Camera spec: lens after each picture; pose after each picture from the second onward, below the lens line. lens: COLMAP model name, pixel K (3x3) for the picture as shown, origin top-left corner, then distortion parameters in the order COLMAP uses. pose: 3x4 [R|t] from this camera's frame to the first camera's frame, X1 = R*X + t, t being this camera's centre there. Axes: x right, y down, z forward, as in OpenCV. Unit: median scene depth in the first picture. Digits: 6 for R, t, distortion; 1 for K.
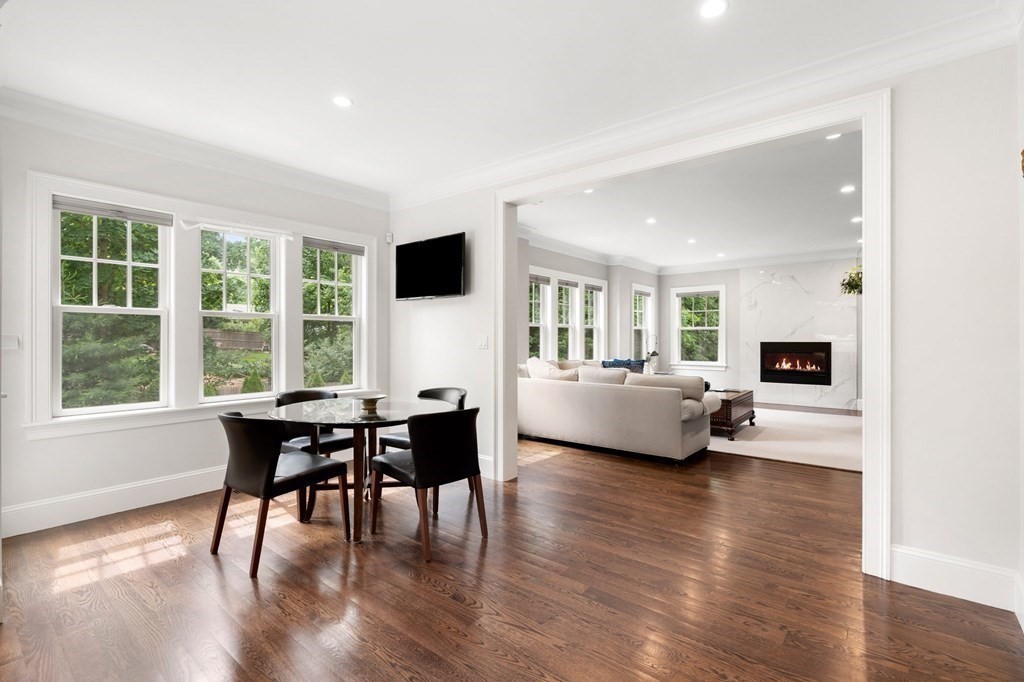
lens RADIAL K [[468.6, 0, 513.3], [0, 468.6, 349.9], [0, 0, 1]] dist [-0.006332, 0.000346]
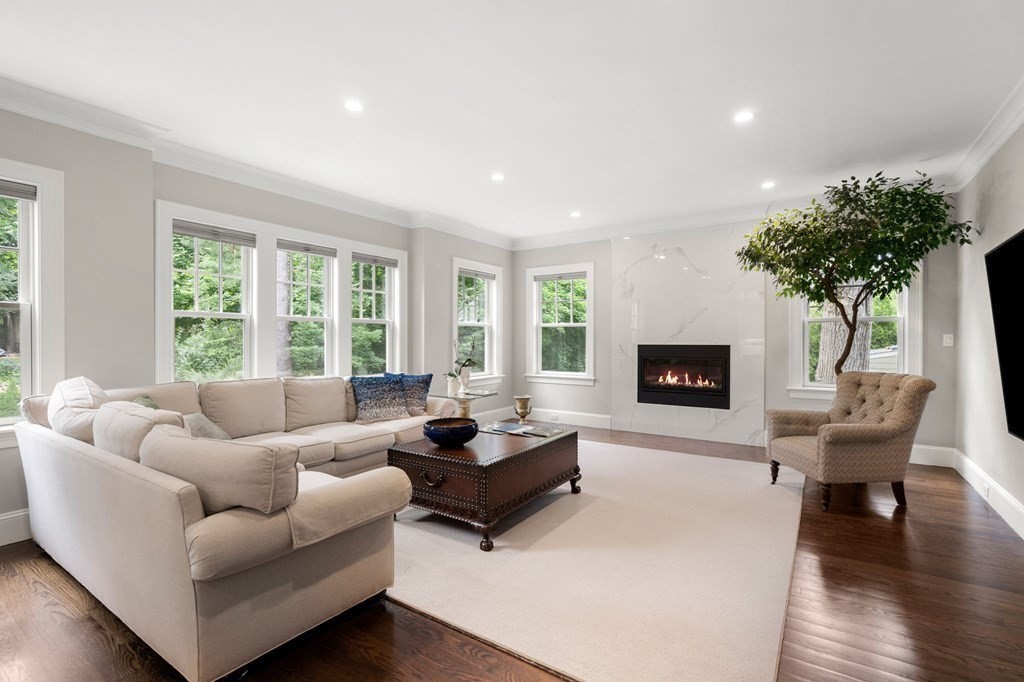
lens RADIAL K [[468.6, 0, 512.6], [0, 468.6, 356.7], [0, 0, 1]] dist [-0.006332, 0.000346]
pose [[0.996354, -0.001397, 0.085309, 0.306802], [0.000435, 0.999936, 0.011289, -0.007923], [-0.085319, -0.011211, 0.996291, 0.350350]]
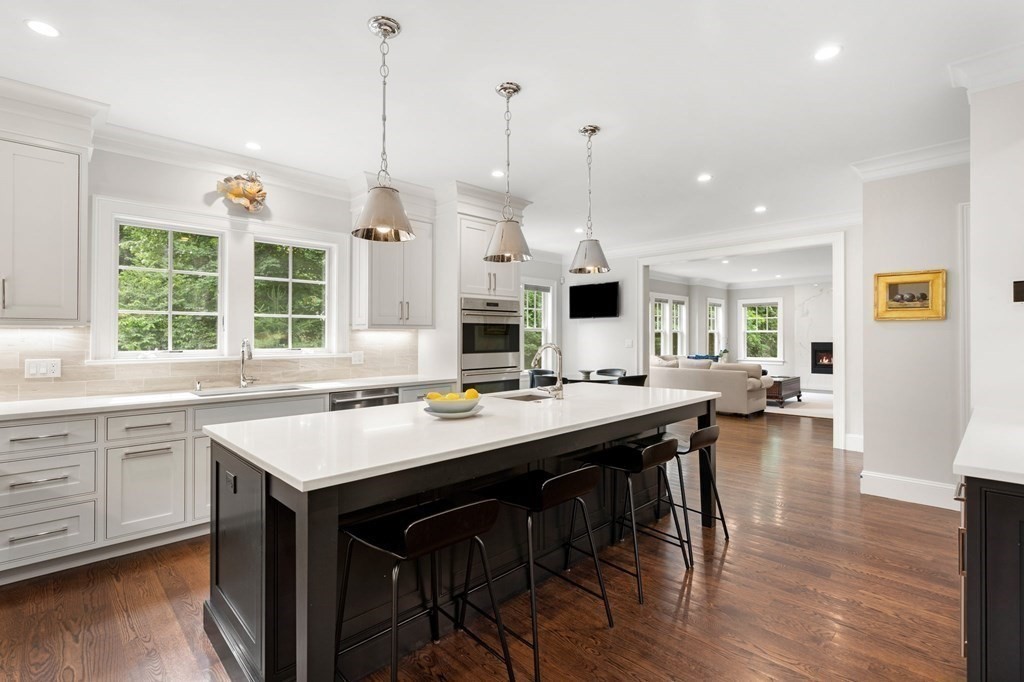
lens RADIAL K [[468.6, 0, 512.6], [0, 468.6, 345.2], [0, 0, 1]] dist [-0.006332, 0.000346]
pose [[0.992876, 0.000089, -0.119150, -0.146456], [-0.001074, 0.999966, -0.008199, 0.002724], [0.119146, 0.008268, 0.992842, -0.407886]]
